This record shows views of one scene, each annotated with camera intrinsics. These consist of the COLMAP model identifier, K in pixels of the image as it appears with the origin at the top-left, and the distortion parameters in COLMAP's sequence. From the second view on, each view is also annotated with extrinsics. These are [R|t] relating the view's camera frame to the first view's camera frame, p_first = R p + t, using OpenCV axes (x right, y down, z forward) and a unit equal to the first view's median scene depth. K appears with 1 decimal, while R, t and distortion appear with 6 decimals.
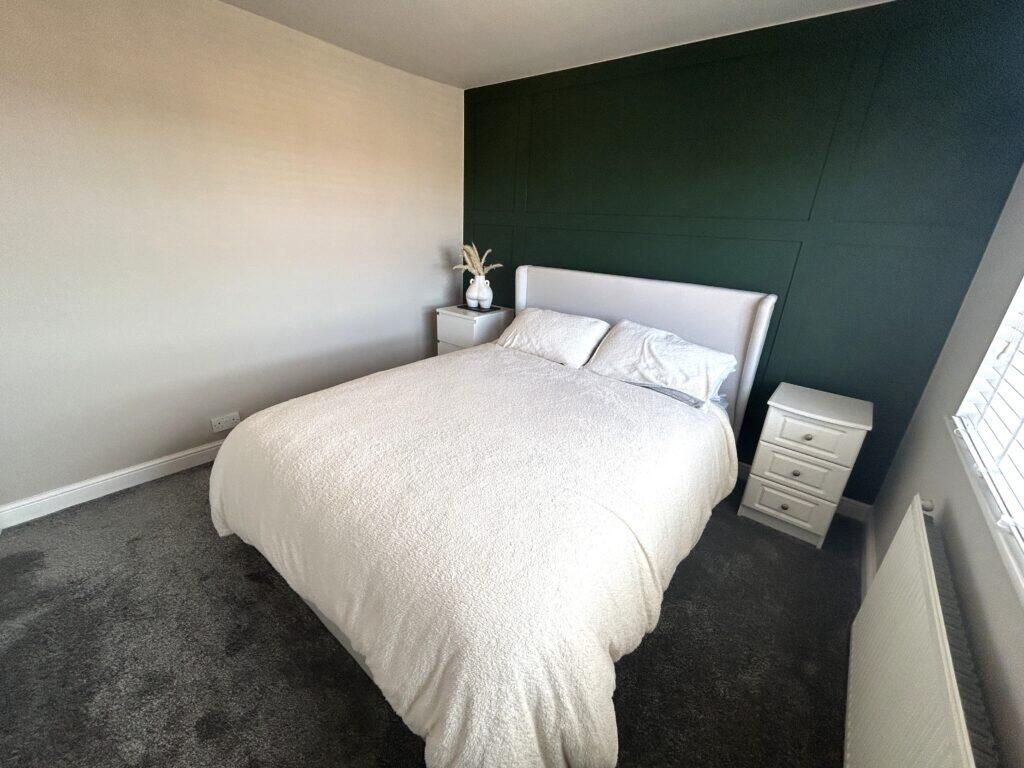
lens RADIAL K [[416.3, 0, 512.0], [0, 416.3, 384.0], [0, 0, 1]] dist [0.001149, 0.000025]
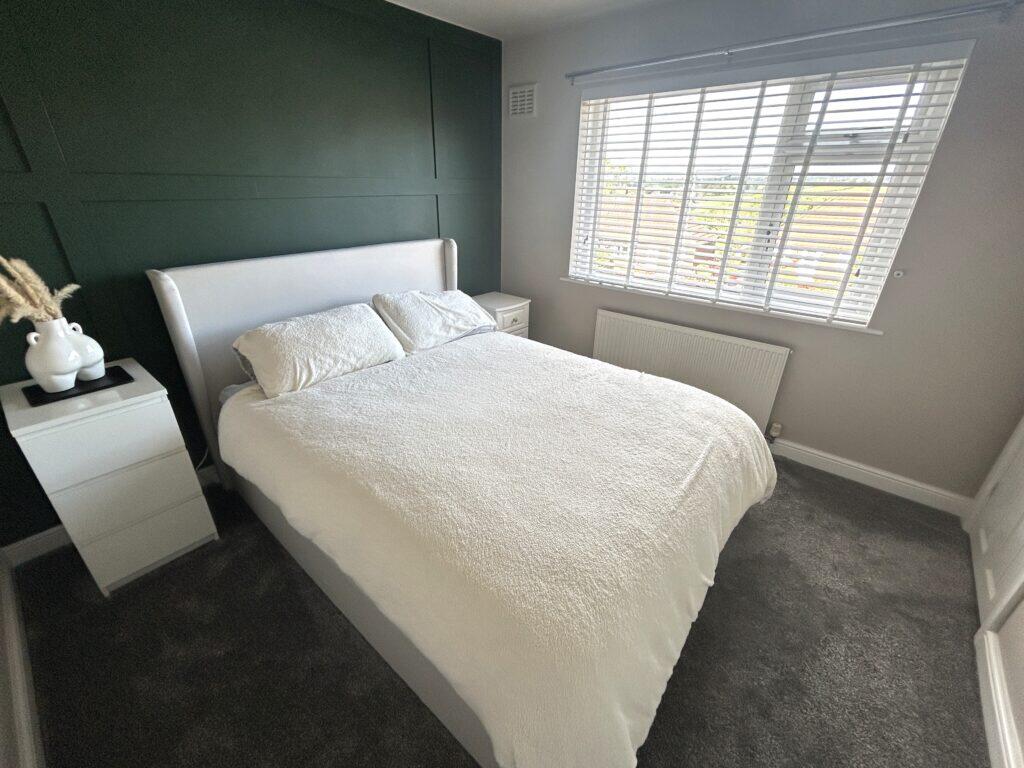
lens RADIAL K [[416.3, 0, 512.0], [0, 416.3, 384.0], [0, 0, 1]] dist [0.001149, 0.000025]
pose [[0.020713, -0.472962, 0.880839, -0.705498], [0.349363, 0.828912, 0.436864, -0.319775], [-0.936759, 0.298684, 0.182405, 0.668293]]
